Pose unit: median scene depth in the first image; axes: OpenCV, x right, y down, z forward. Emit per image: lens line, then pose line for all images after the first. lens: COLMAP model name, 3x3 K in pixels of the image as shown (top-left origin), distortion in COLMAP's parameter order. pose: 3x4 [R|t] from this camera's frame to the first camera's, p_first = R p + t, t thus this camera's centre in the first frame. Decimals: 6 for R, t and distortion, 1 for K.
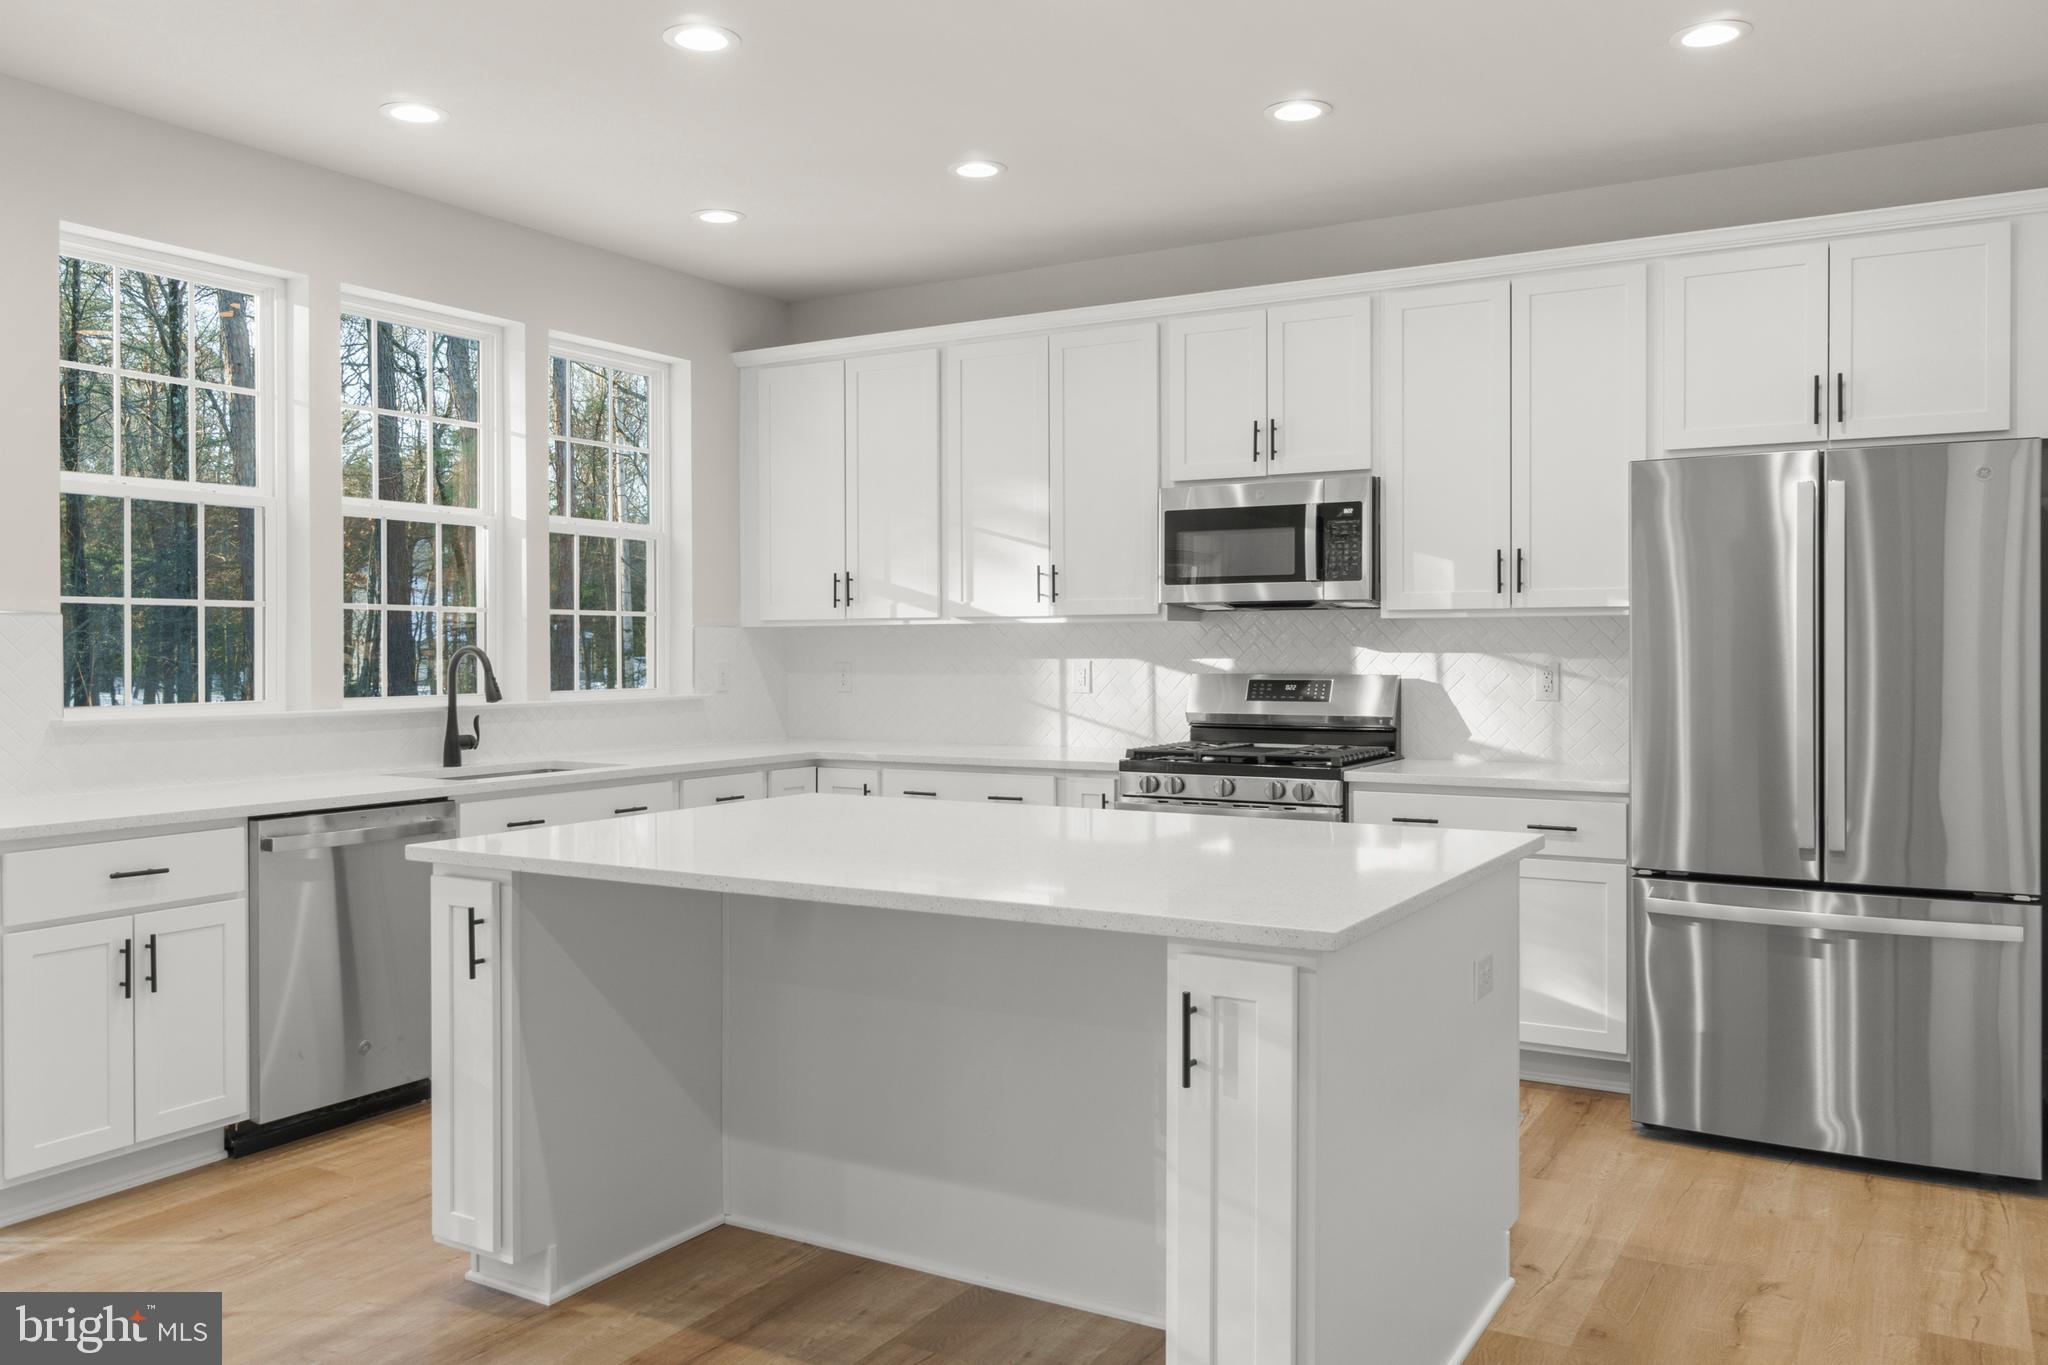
lens RADIAL K [[1570.8, 0, 1024.7], [0, 1570.8, 664.3], [0, 0, 1]] dist [0.002128, 0.005532]
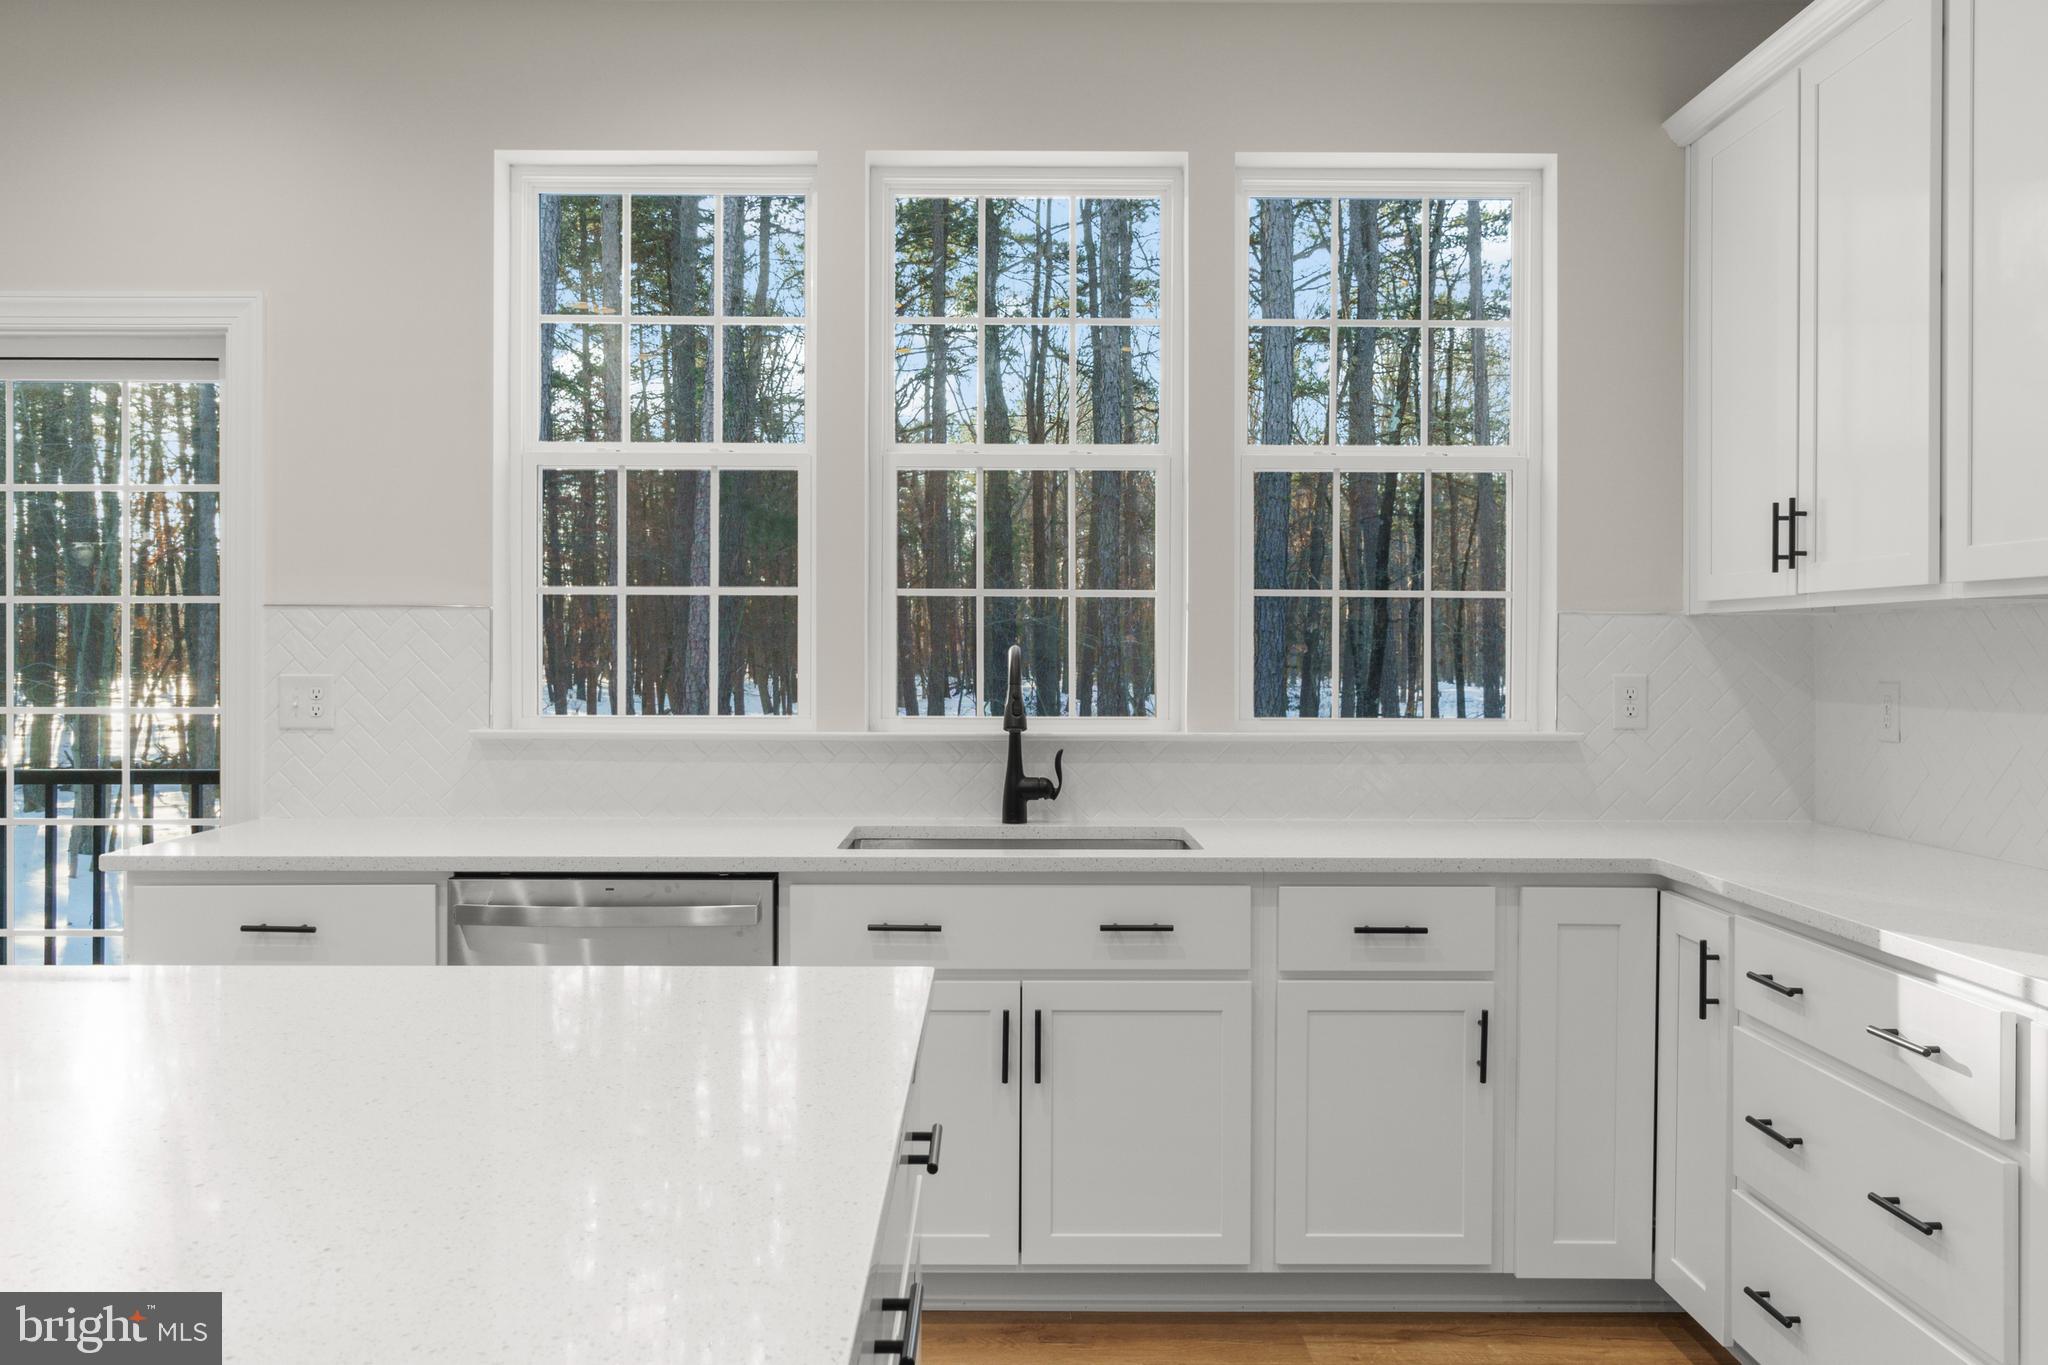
lens RADIAL K [[1570.8, 0, 1012.1], [0, 1570.8, 659.8], [0, 0, 1]] dist [0.002128, 0.005532]
pose [[0.515192, 0.008886, -0.857029, 0.217065], [-0.013857, 0.999902, 0.002038, -0.007014], [0.856963, 0.010826, 0.515264, 0.635304]]
